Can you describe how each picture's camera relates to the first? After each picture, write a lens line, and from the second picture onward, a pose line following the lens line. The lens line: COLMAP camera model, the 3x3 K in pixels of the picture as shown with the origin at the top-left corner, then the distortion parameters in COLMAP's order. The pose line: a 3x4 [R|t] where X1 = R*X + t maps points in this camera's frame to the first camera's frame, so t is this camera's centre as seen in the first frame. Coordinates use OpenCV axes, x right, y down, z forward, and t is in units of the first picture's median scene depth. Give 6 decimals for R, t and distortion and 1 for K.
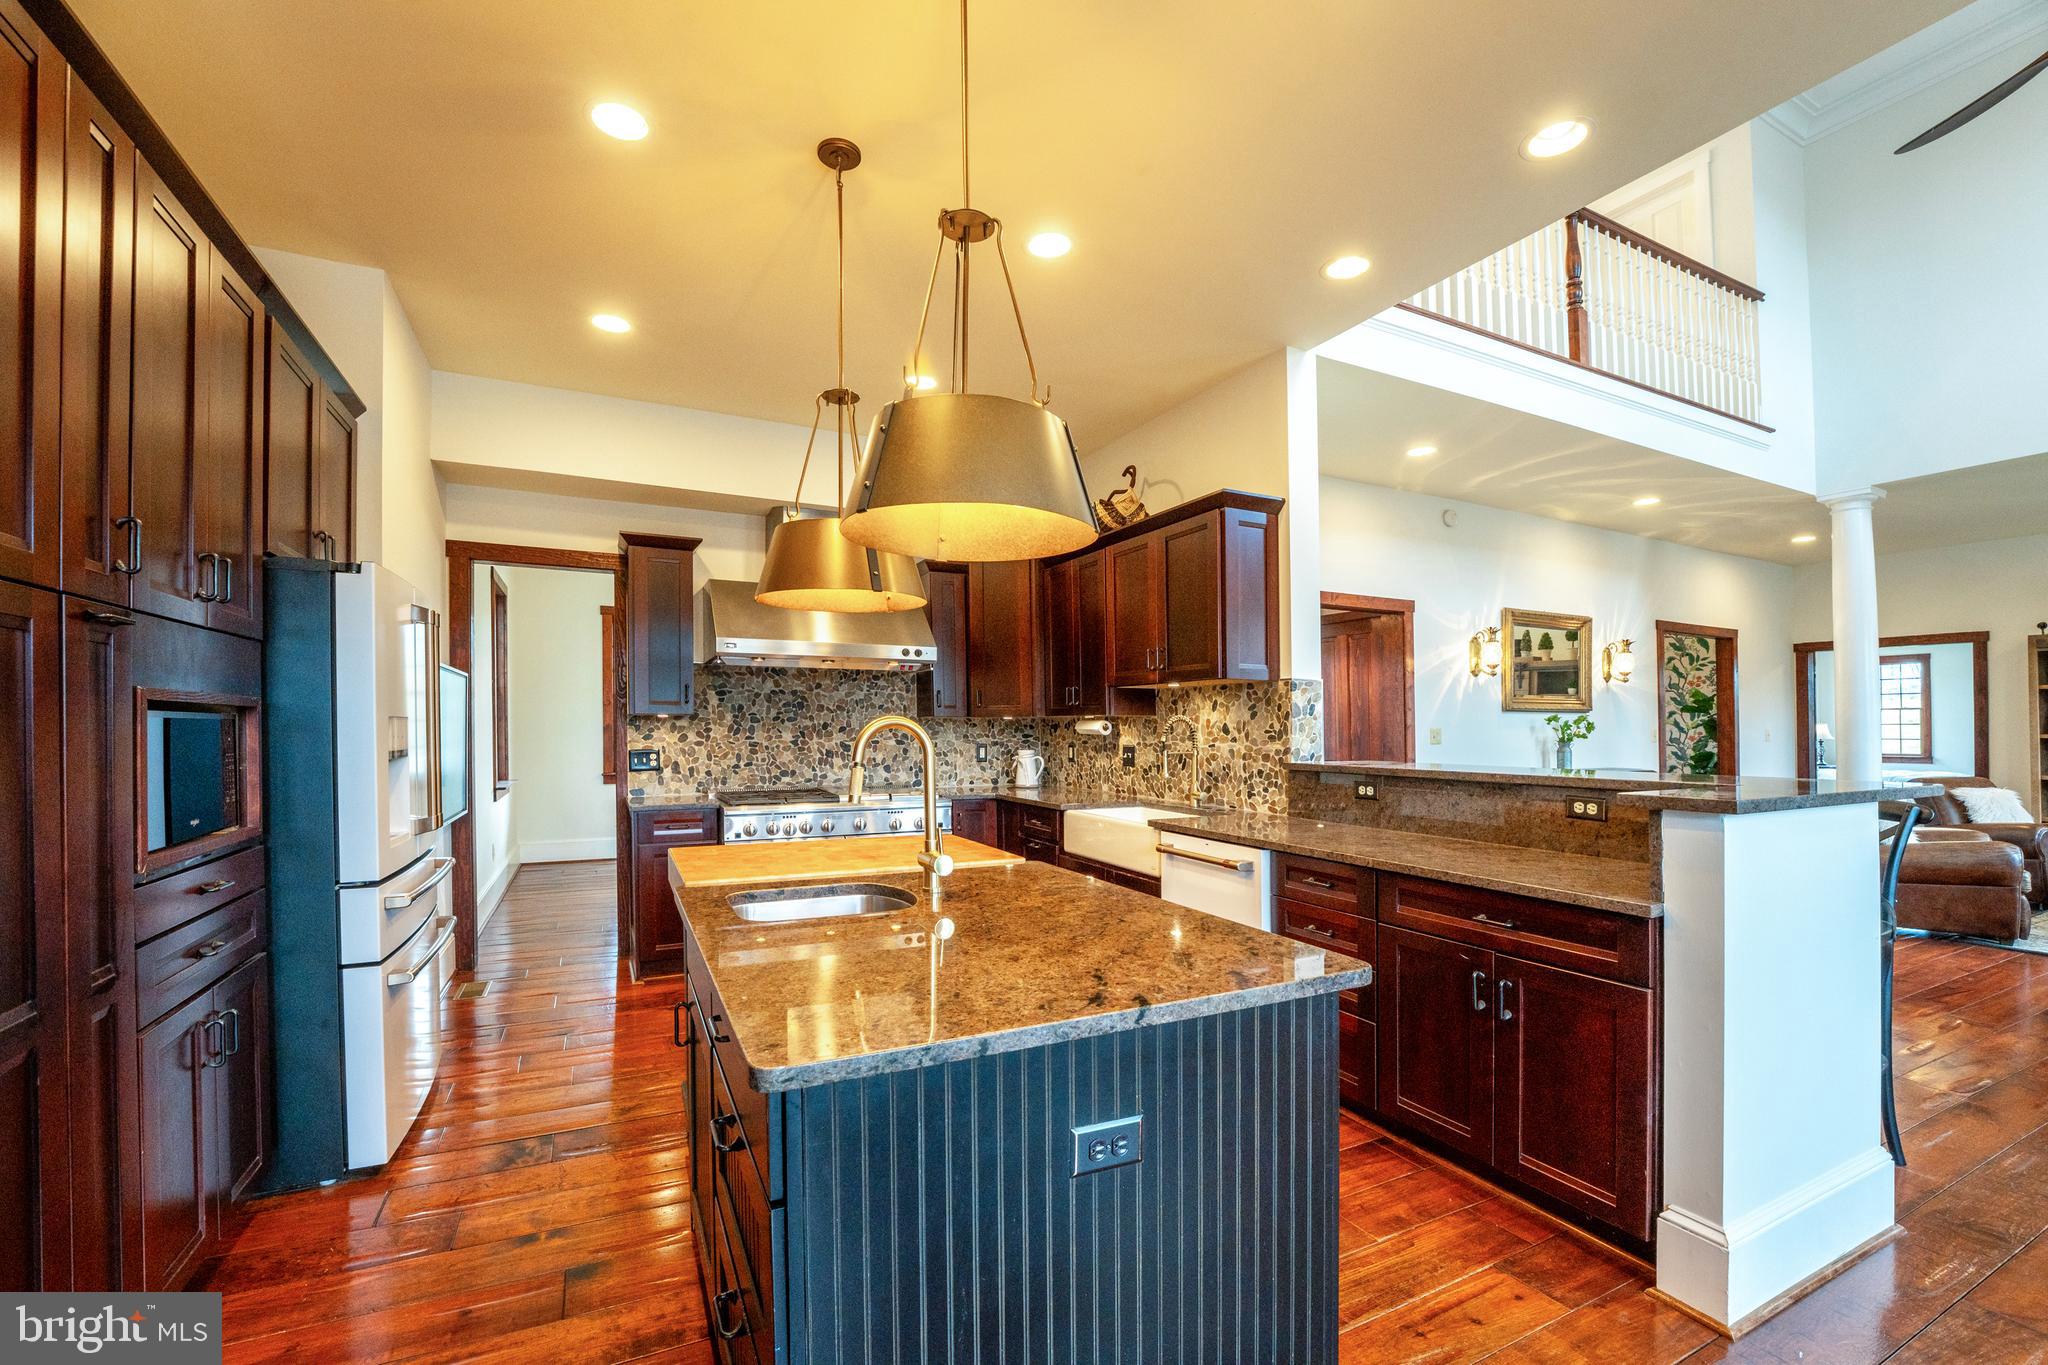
lens RADIAL K [[838.6, 0, 1017.5], [0, 838.6, 720.4], [0, 0, 1]] dist [-0.017513, -0.000149]
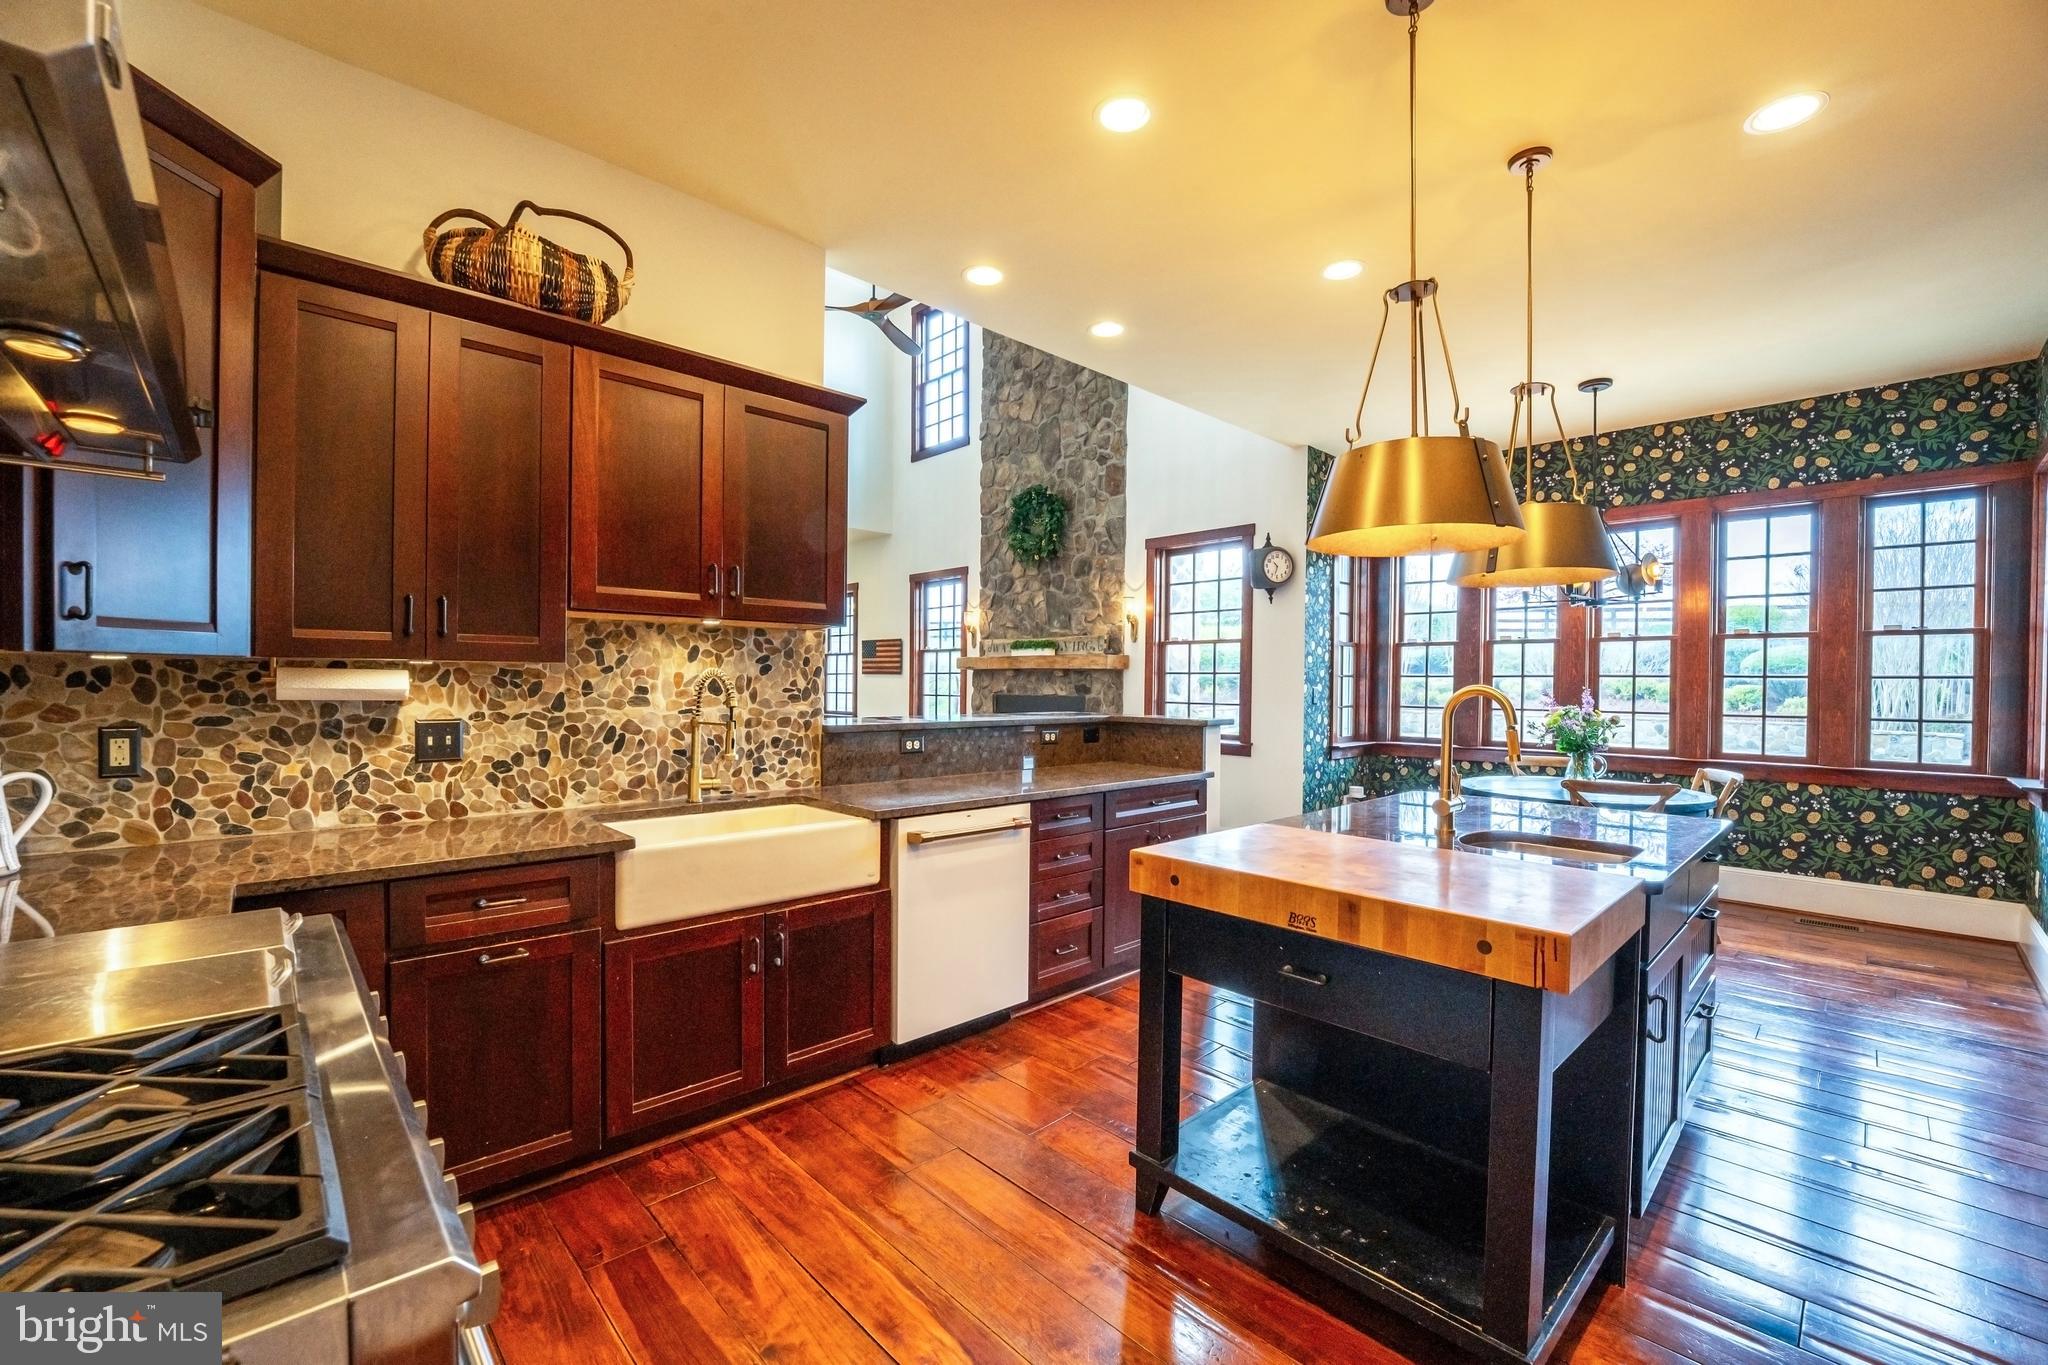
lens RADIAL K [[838.6, 0, 1010.1], [0, 838.6, 691.5], [0, 0, 1]] dist [-0.017513, -0.000149]
pose [[-0.286688, -0.015132, 0.957904, -0.437636], [-0.017001, 0.999798, 0.010705, 0.001661], [-0.957873, -0.013216, -0.286888, 0.813688]]
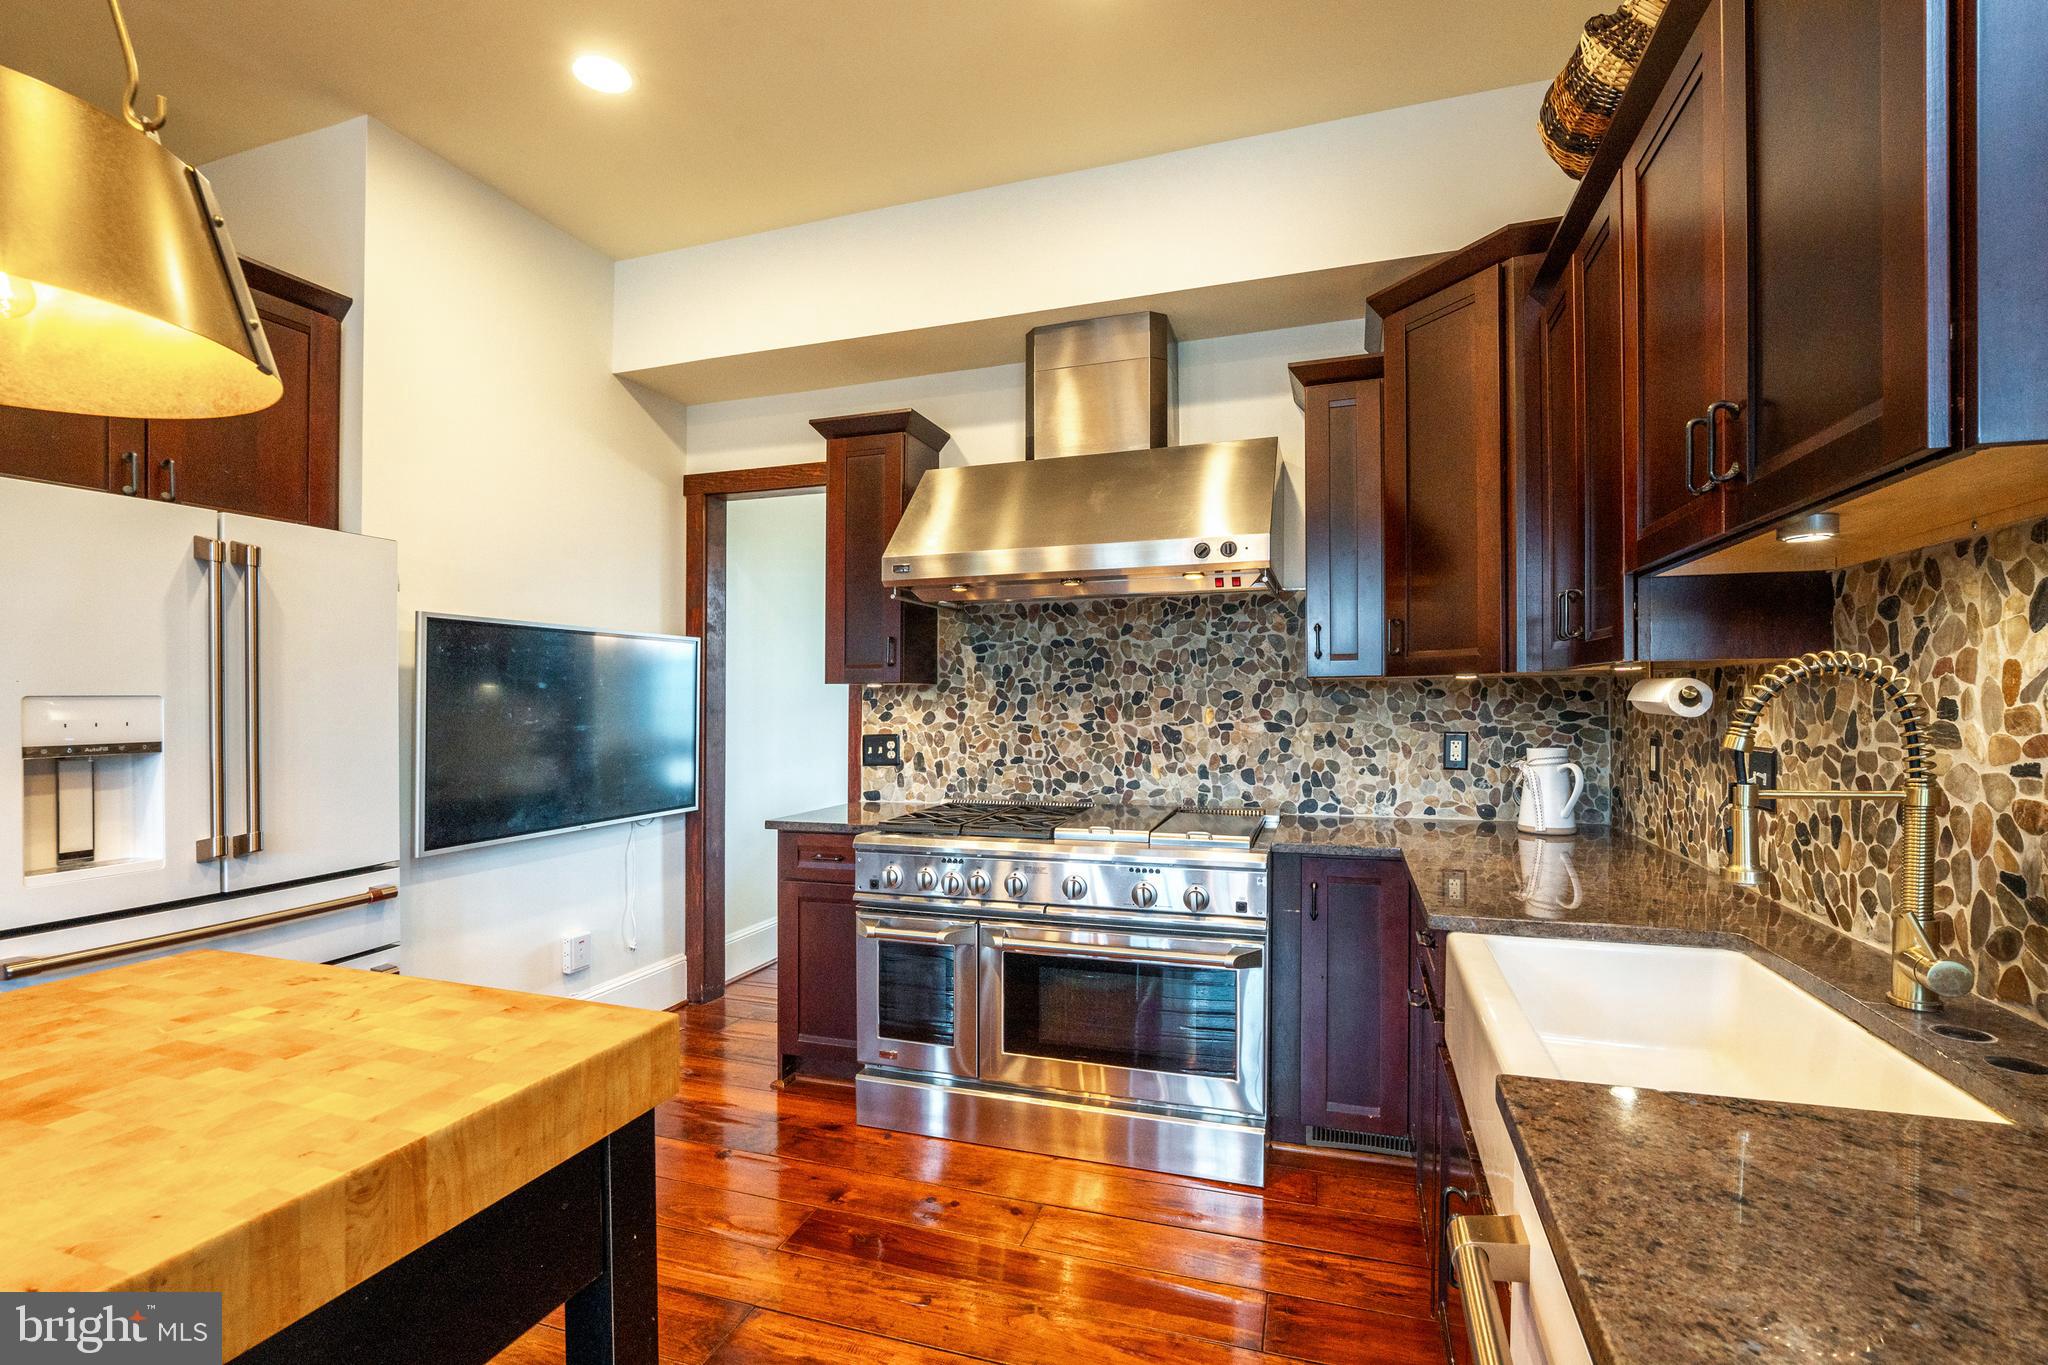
lens RADIAL K [[939.4, 0, 1032.2], [0, 939.4, 703.4], [0, 0, 1]] dist [-0.003459, -0.000101]
pose [[0.717249, -0.003894, -0.696807, 0.184485], [0.014575, 0.999849, 0.009416, 0.003462], [0.696665, -0.016910, 0.717197, 0.520521]]
